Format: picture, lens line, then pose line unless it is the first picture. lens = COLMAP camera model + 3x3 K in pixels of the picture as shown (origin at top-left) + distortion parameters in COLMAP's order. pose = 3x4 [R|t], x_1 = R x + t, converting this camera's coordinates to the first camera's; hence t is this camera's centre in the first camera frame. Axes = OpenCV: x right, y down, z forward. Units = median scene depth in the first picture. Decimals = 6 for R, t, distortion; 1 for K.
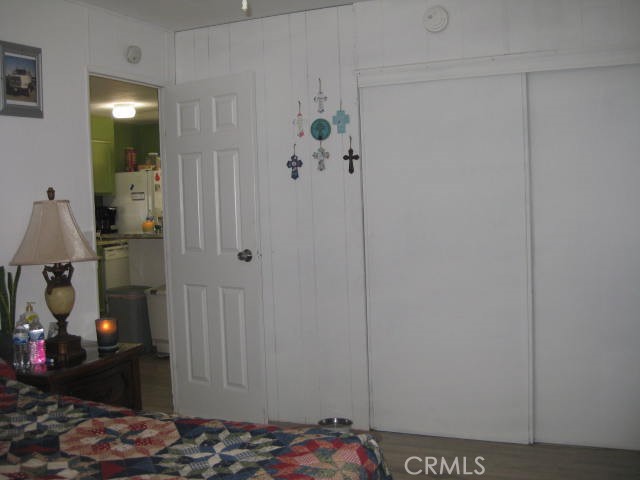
lens RADIAL K [[710.9, 0, 320.0], [0, 710.9, 240.0], [0, 0, 1]] dist [-0.138992, 0.022832]
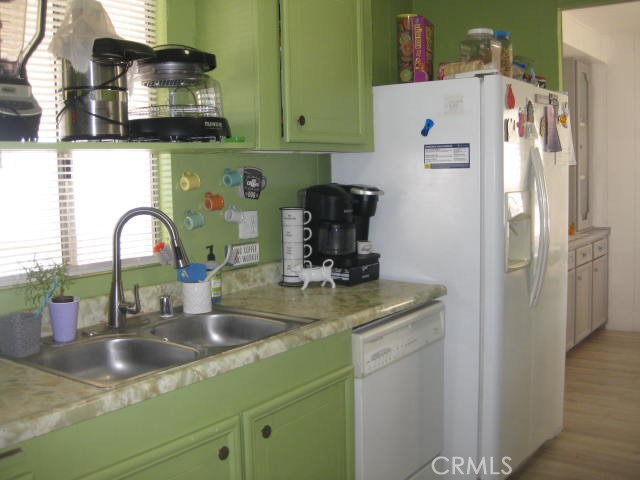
lens RADIAL K [[710.9, 0, 320.0], [0, 710.9, 240.0], [0, 0, 1]] dist [-0.138992, 0.022832]
pose [[0.977324, 0.039404, -0.208052, -0.245643], [-0.027564, 0.997847, 0.059507, -0.041239], [0.209949, -0.052423, 0.976306, 0.667904]]
